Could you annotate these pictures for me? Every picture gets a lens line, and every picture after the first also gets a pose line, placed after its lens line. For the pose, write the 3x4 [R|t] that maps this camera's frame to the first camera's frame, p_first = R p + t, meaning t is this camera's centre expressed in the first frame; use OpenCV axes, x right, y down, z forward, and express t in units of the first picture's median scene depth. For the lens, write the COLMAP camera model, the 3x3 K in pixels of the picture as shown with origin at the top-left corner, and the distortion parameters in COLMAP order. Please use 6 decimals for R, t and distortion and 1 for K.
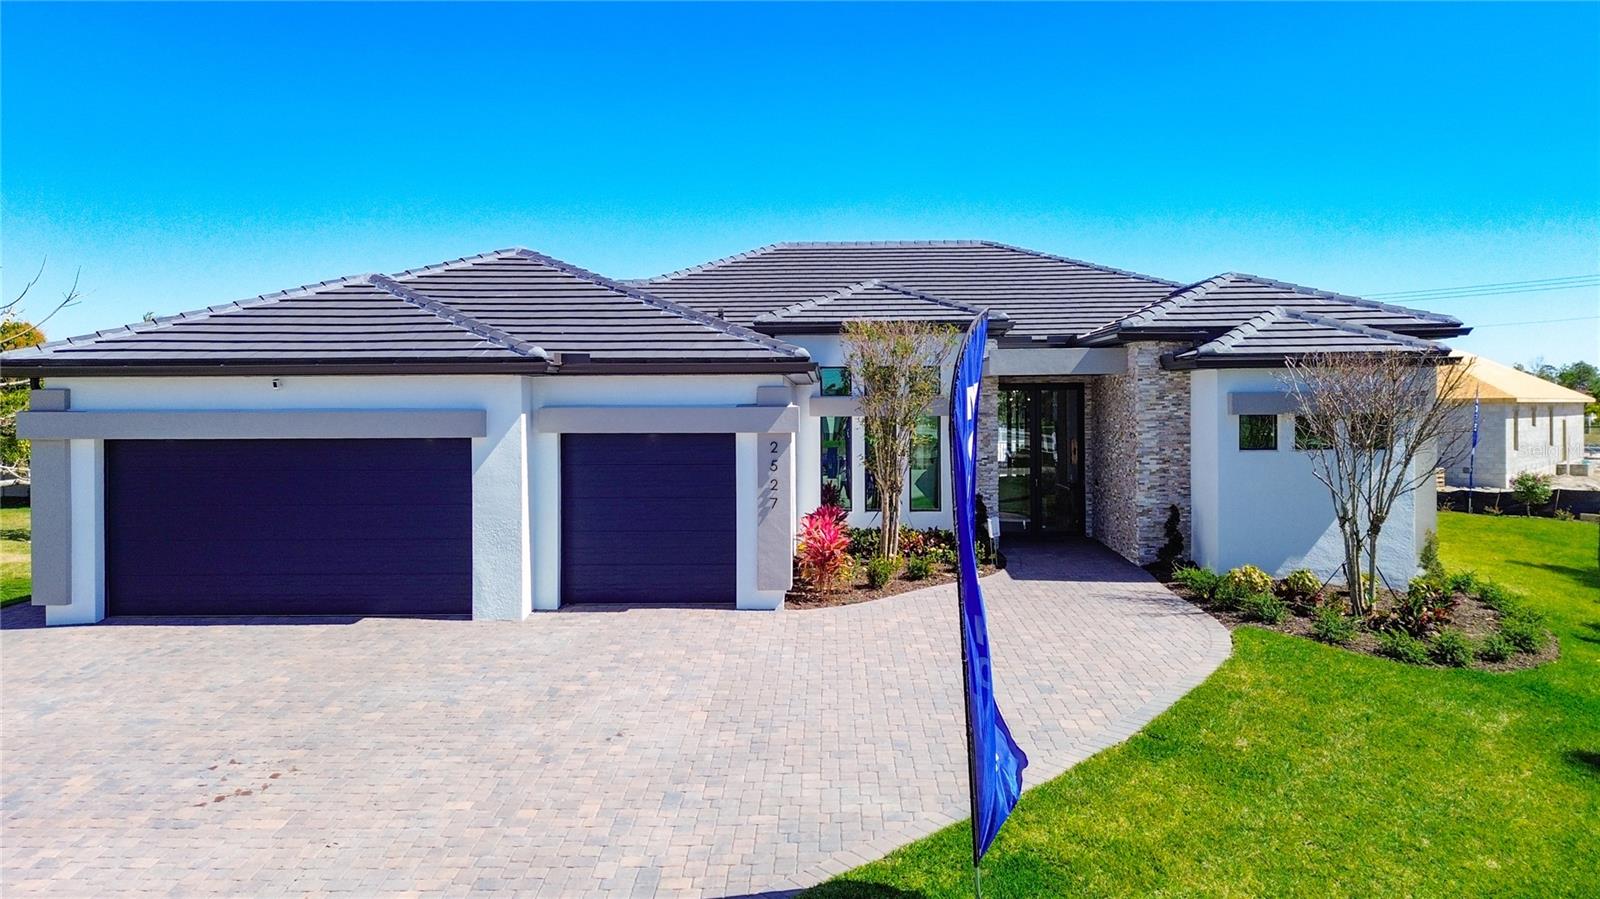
lens RADIAL K [[1144.5, 0, 793.3], [0, 1144.5, 417.1], [0, 0, 1]] dist [0.071002, -0.065291]
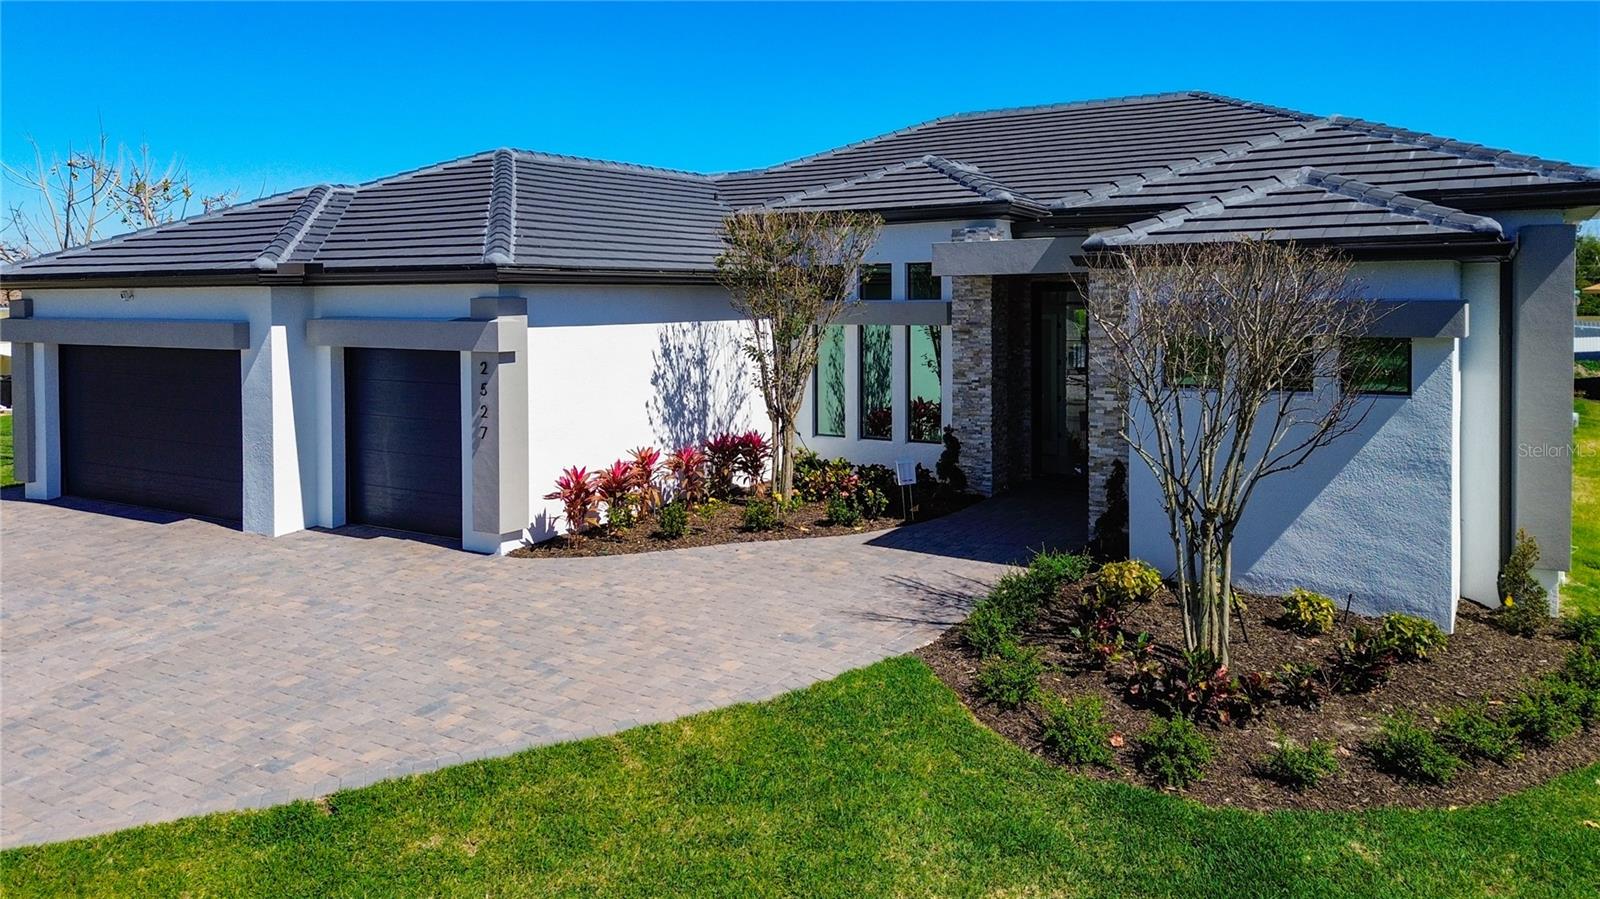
lens RADIAL K [[1144.5, 0, 818.4], [0, 1144.5, 356.0], [0, 0, 1]] dist [0.071002, -0.065291]
pose [[0.869413, 0.025935, -0.493405, 0.609111], [-0.001910, 0.998790, 0.049134, -0.025269], [0.494082, -0.041776, 0.868411, 0.355038]]
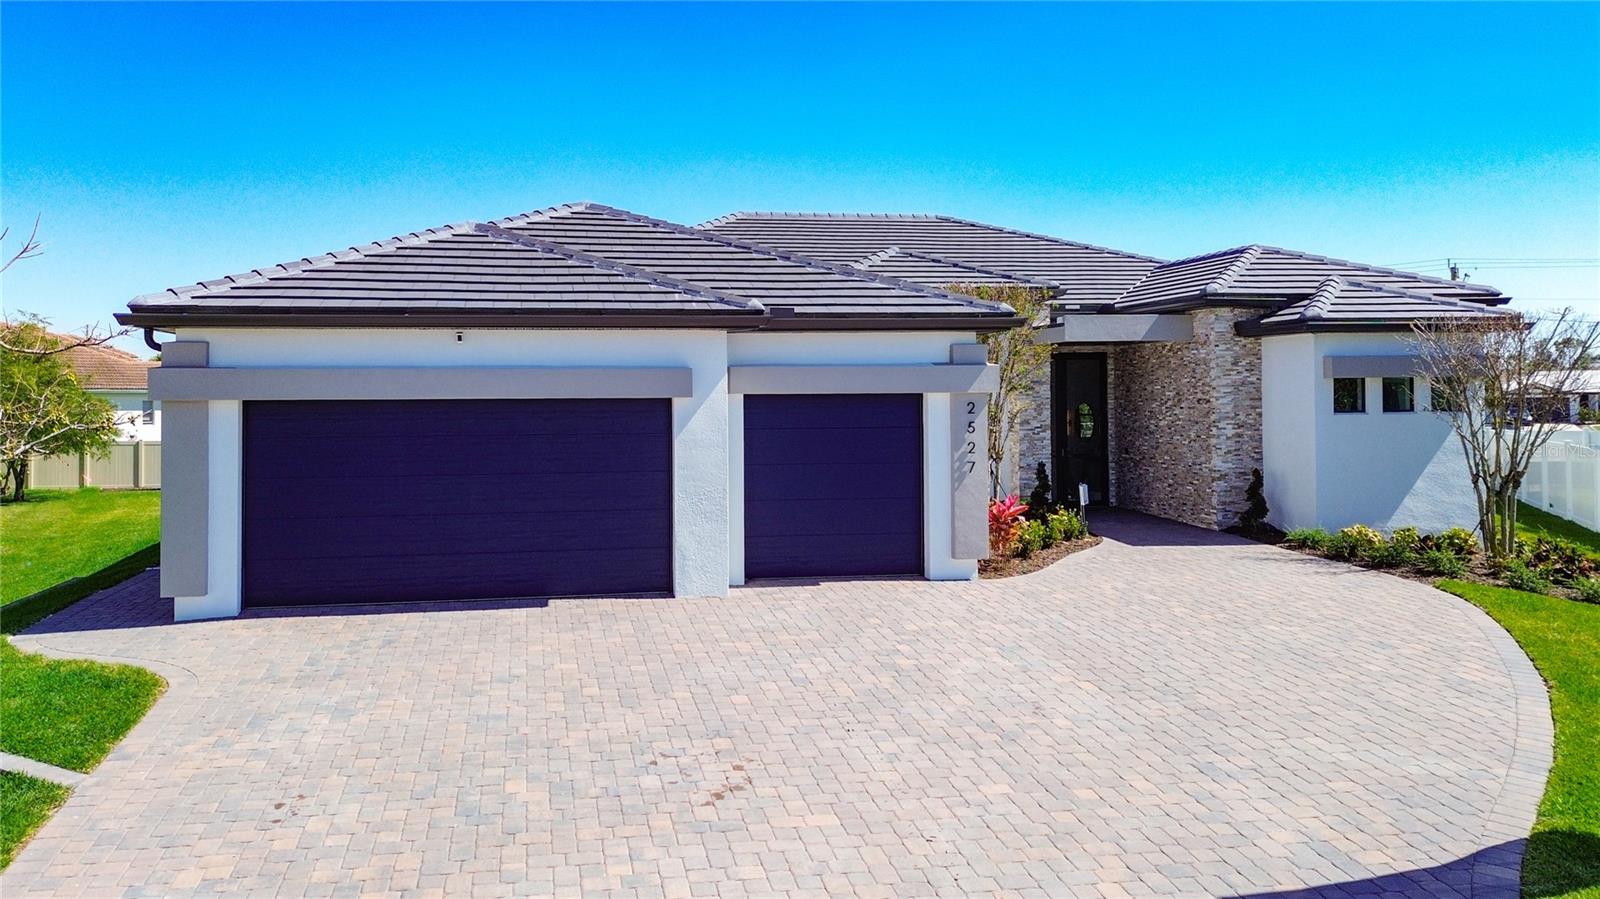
lens RADIAL K [[1144.5, 0, 701.9], [0, 1144.5, 399.4], [0, 0, 1]] dist [0.071002, -0.065291]
pose [[0.983920, -0.003251, 0.178581, -0.391835], [0.004793, 0.999955, -0.008204, 0.025006], [-0.178546, 0.008928, 0.983891, 0.096218]]
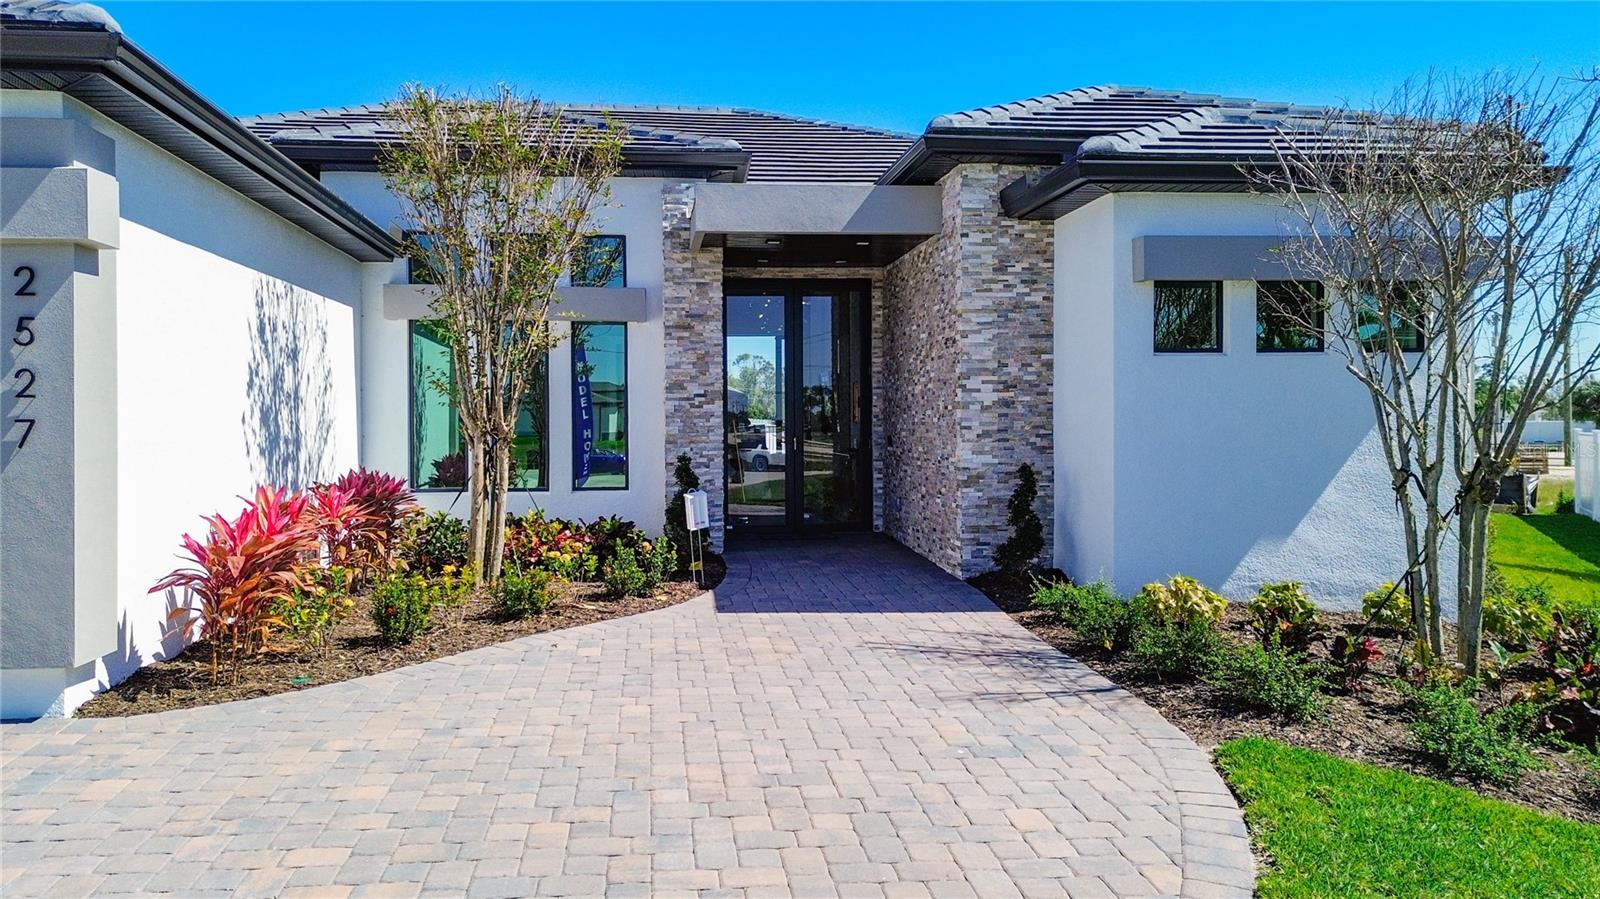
lens RADIAL K [[1144.5, 0, 753.6], [0, 1144.5, 437.6], [0, 0, 1]] dist [0.071002, -0.065291]
pose [[0.991896, 0.000022, 0.127056, 0.161948], [-0.000742, 0.999984, 0.005616, 0.071661], [-0.127053, -0.005665, 0.991880, 0.574861]]
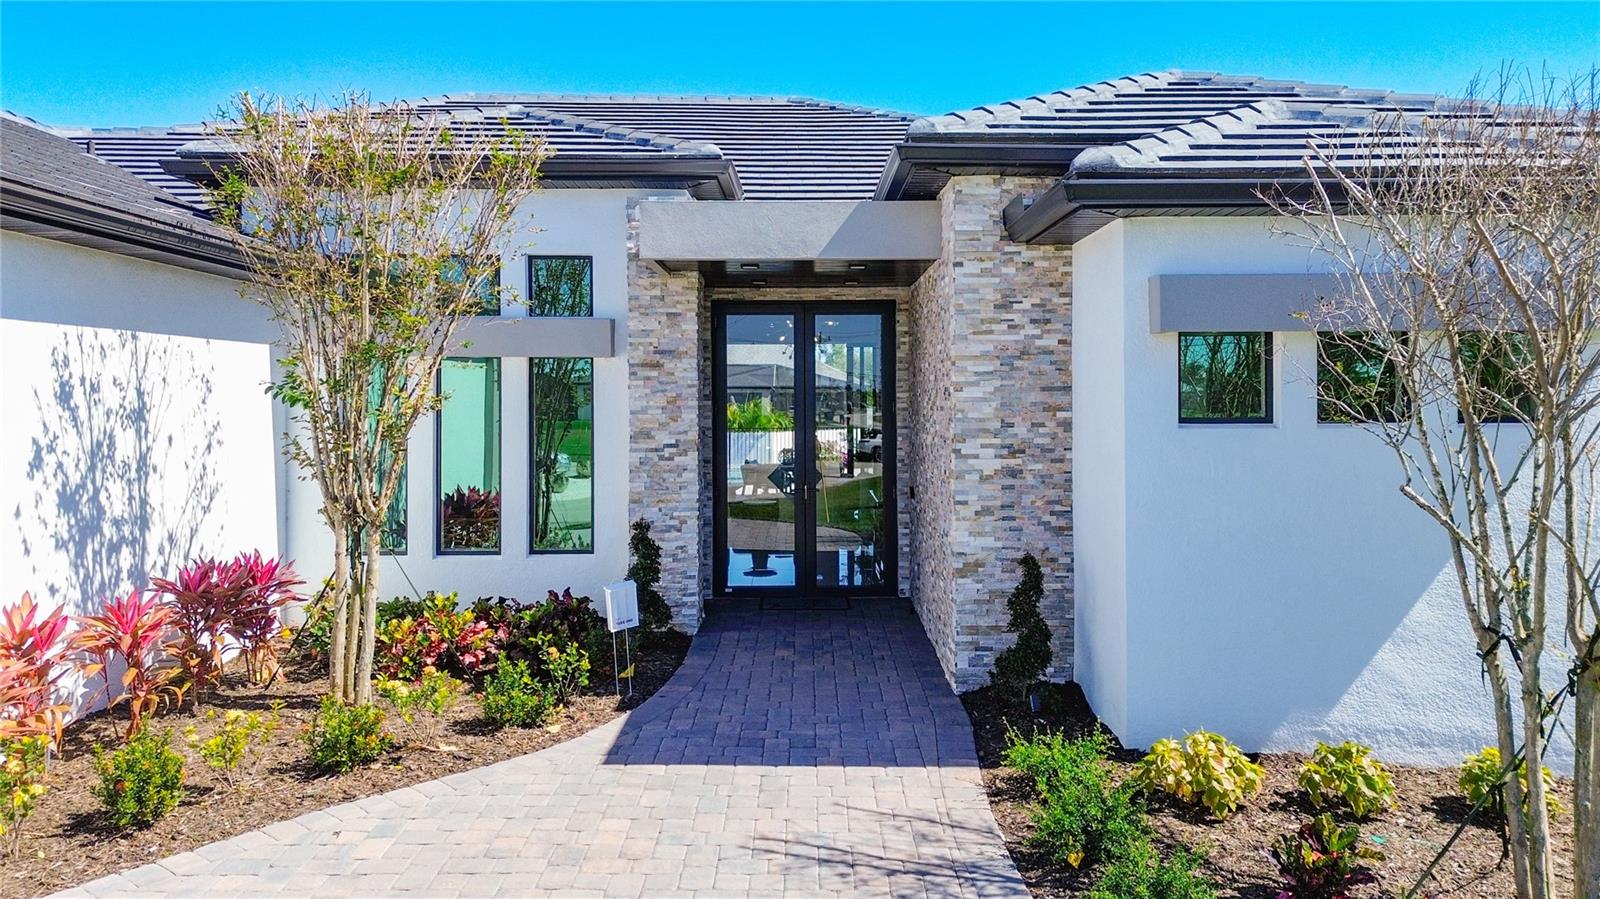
lens RADIAL K [[1144.5, 0, 818.9], [0, 1144.5, 397.6], [0, 0, 1]] dist [0.071002, -0.065291]
pose [[0.998912, 0.004478, 0.046415, 0.274836], [-0.004116, 0.999960, -0.007901, 0.026128], [-0.046448, 0.007702, 0.998891, 0.685840]]
